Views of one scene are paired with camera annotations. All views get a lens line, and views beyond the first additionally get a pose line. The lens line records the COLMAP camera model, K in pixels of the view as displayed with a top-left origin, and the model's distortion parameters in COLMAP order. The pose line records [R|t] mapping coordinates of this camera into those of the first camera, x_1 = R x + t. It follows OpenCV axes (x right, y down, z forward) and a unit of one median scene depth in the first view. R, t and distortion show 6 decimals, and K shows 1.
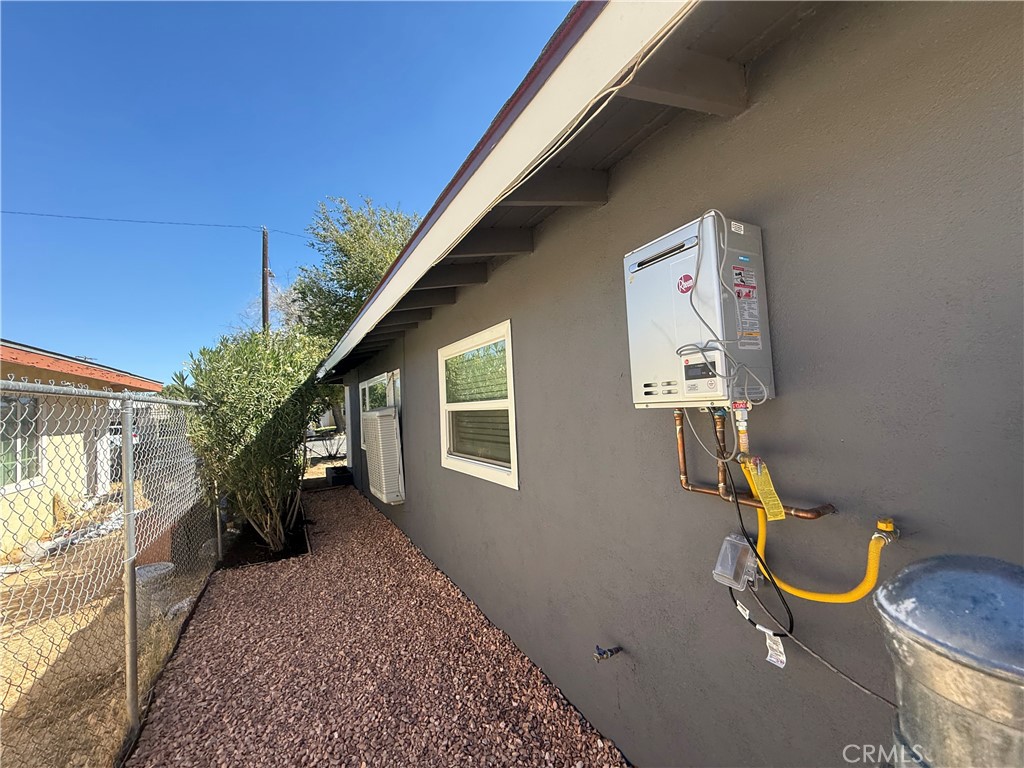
lens RADIAL K [[408.1, 0, 512.0], [0, 408.1, 383.9], [0, 0, 1]] dist [-0.001655, -0.000081]
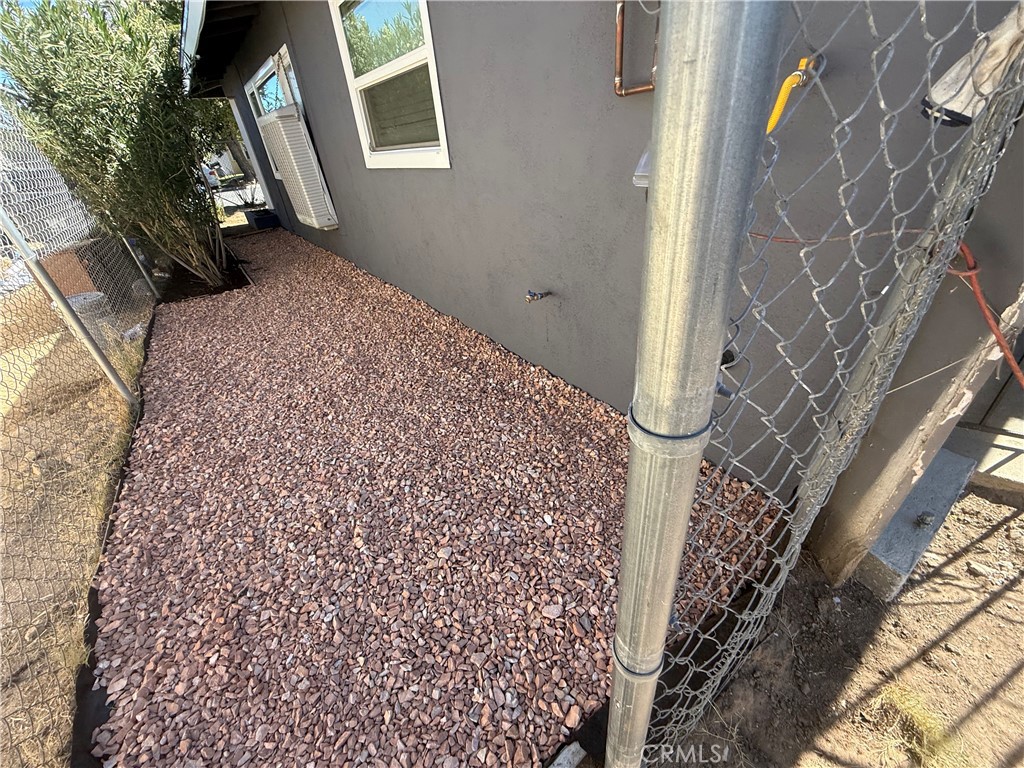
lens RADIAL K [[408.1, 0, 512.4], [0, 408.1, 383.9], [0, 0, 1]] dist [-0.001655, -0.000081]
pose [[0.991428, -0.093837, 0.090910, 0.023178], [0.027531, 0.830239, 0.556727, 0.143924], [-0.127719, -0.549452, 0.825706, -0.041440]]
